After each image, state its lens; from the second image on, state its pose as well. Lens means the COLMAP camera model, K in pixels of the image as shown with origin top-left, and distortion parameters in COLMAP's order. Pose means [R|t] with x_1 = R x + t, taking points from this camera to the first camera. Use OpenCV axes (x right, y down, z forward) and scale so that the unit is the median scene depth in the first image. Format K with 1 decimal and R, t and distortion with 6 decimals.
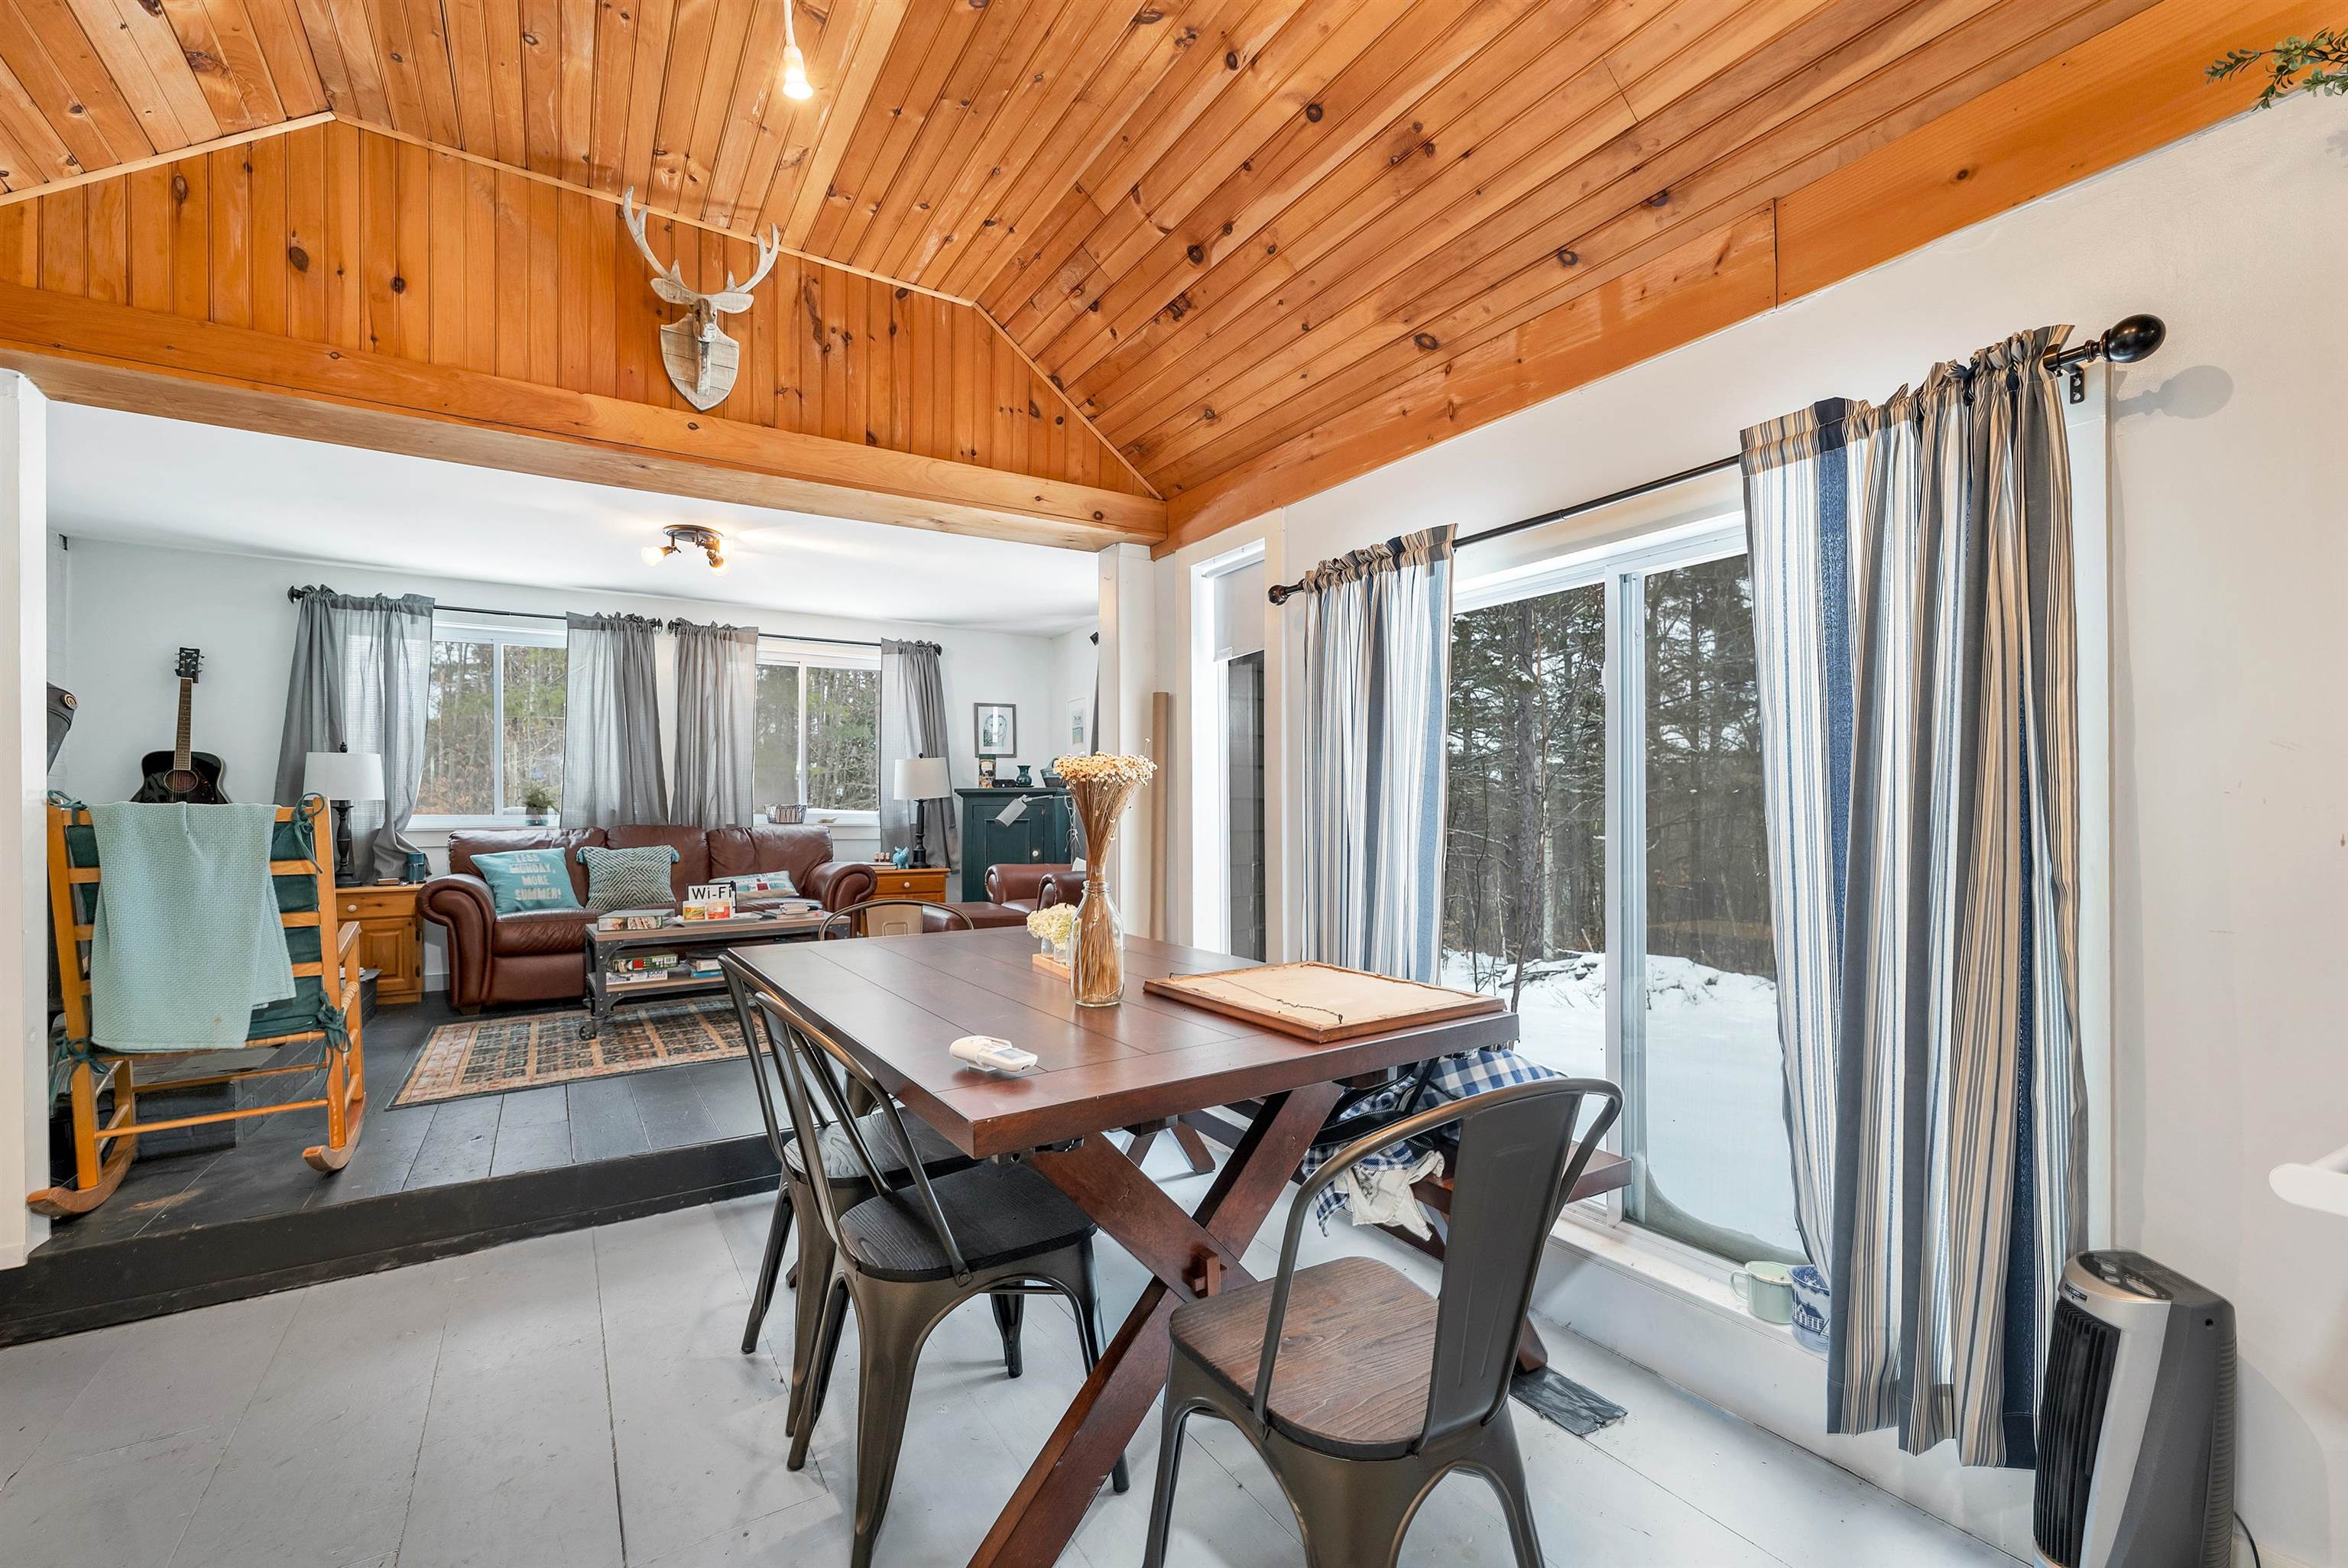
lens RADIAL K [[993.5, 0, 1173.5], [0, 993.5, 812.4], [0, 0, 1]] dist [0.002223, -0.000071]
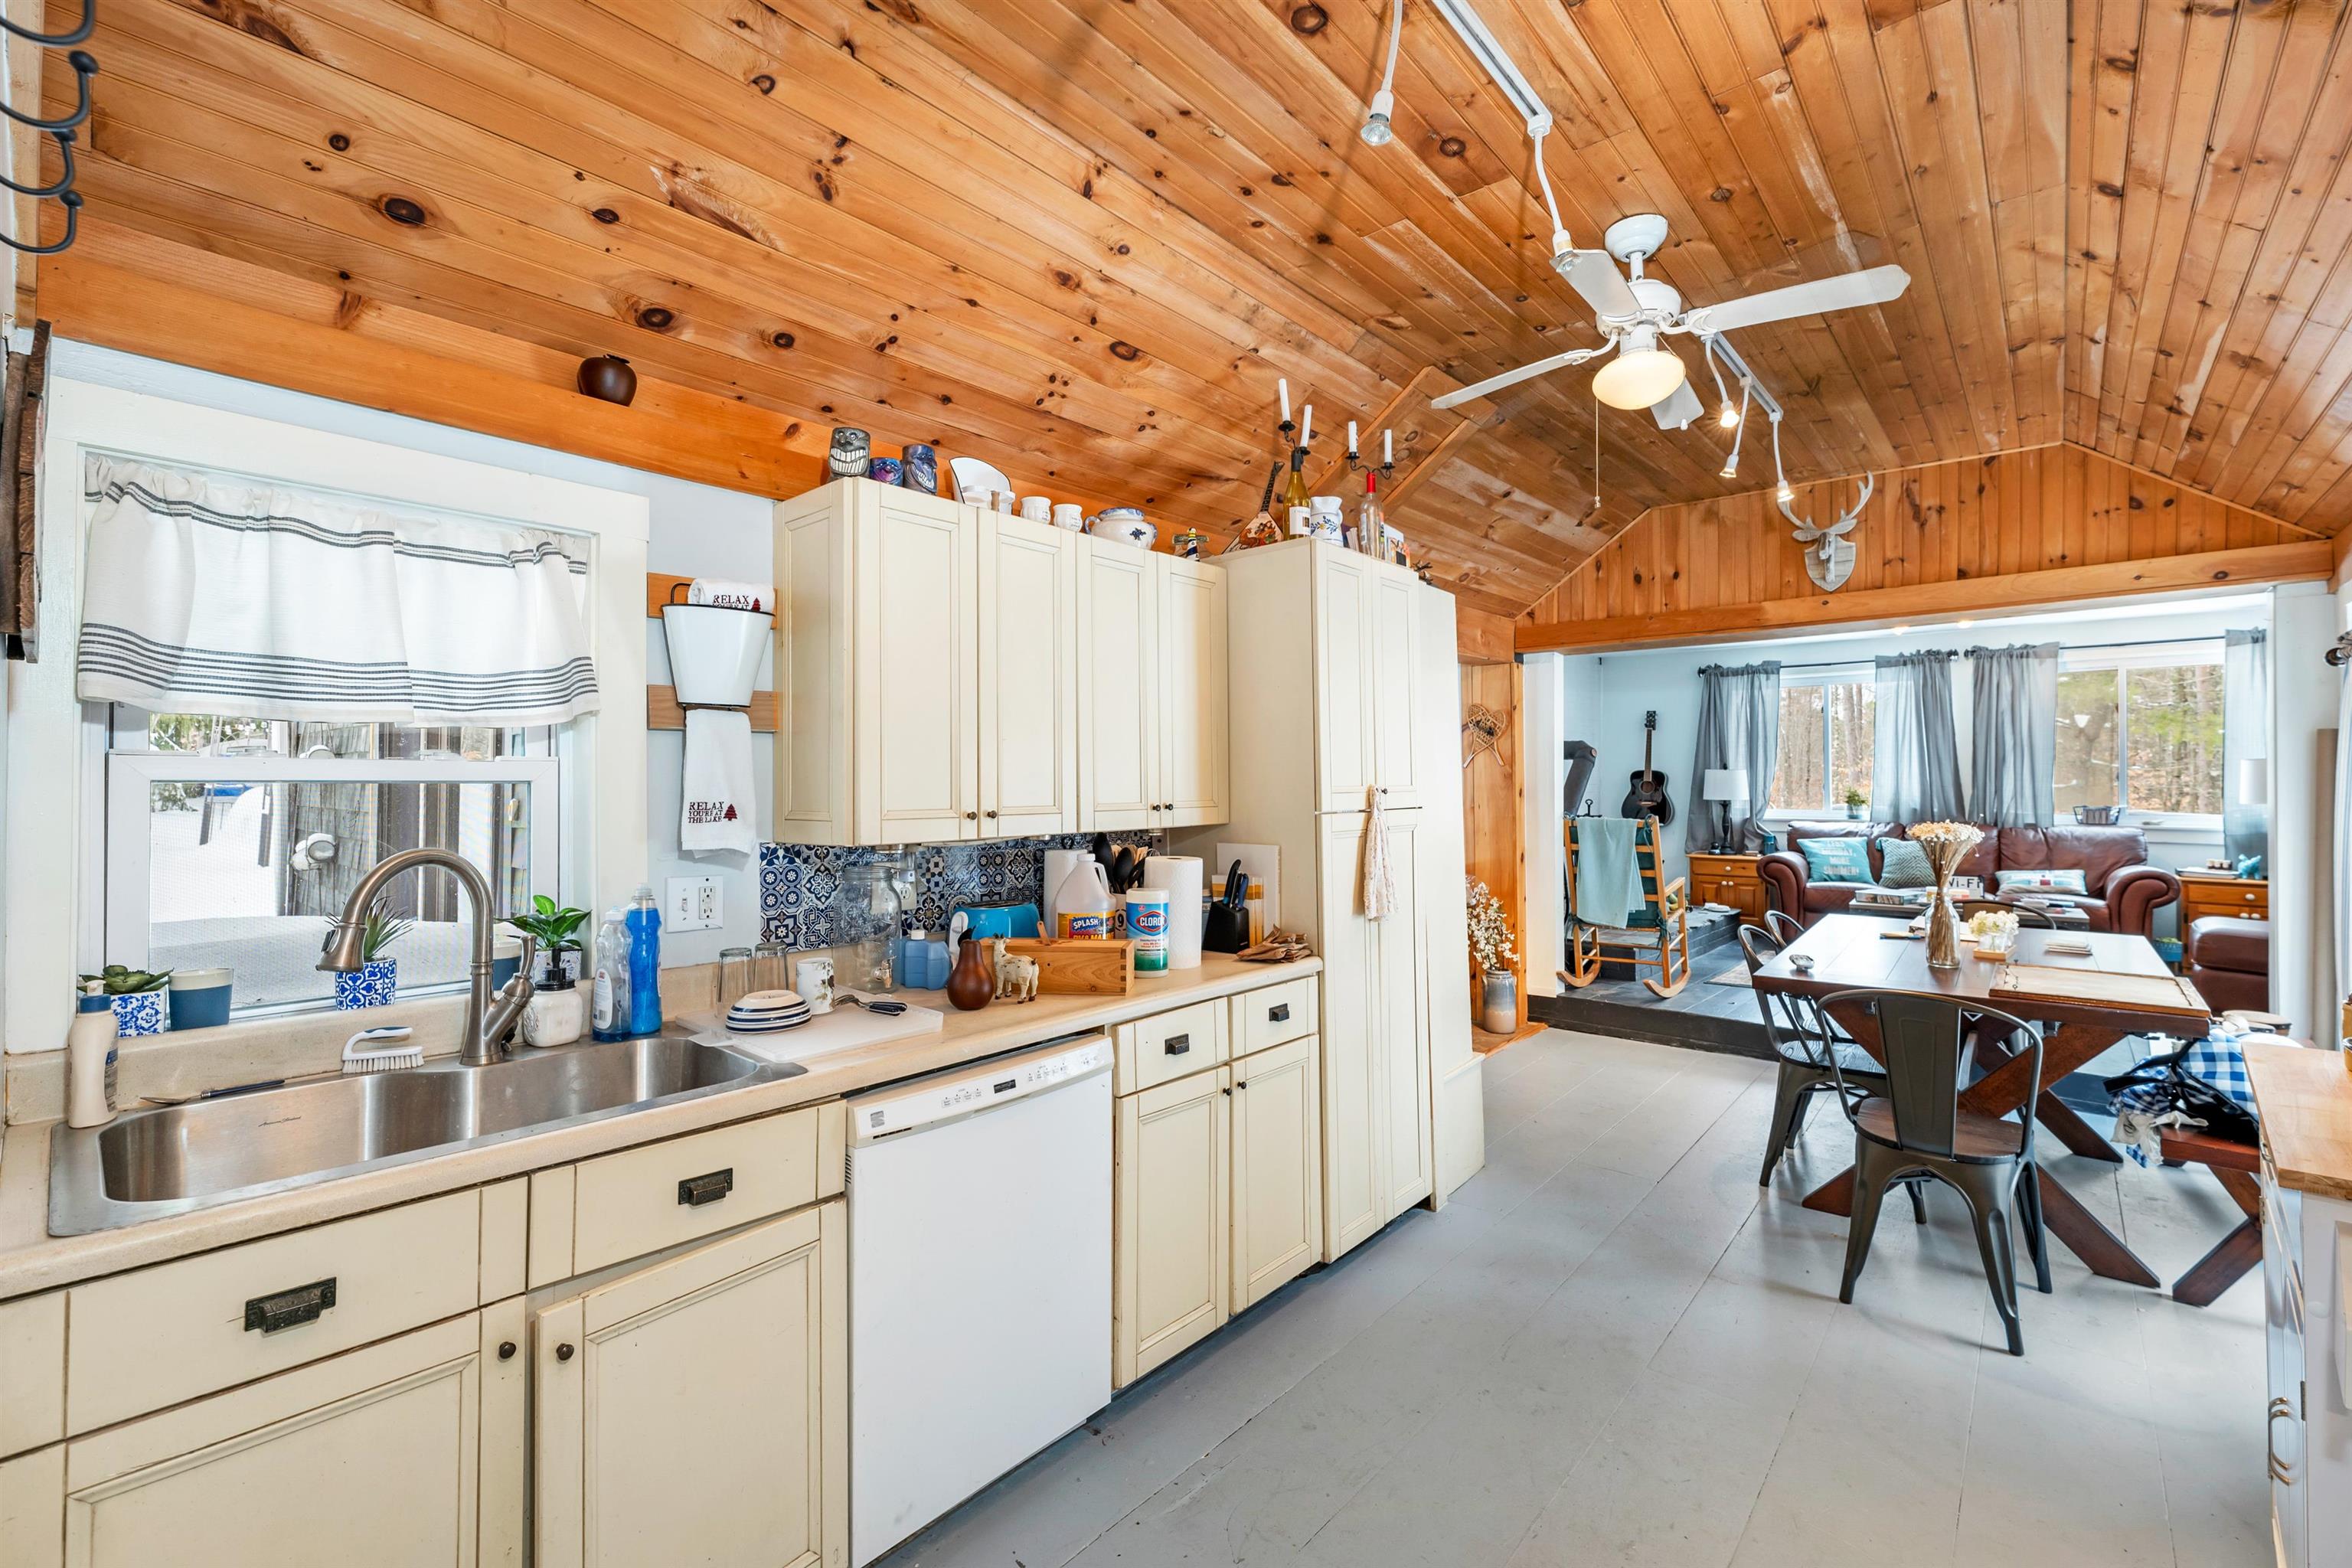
lens RADIAL K [[991.0, 0, 1176.4], [0, 991.0, 771.3], [0, 0, 1]] dist [0.001332, 0.000743]
pose [[0.281347, -0.004067, -0.959597, 0.449559], [-0.000950, 0.999989, -0.004517, -0.051763], [0.959606, 0.002182, 0.281340, -0.289580]]
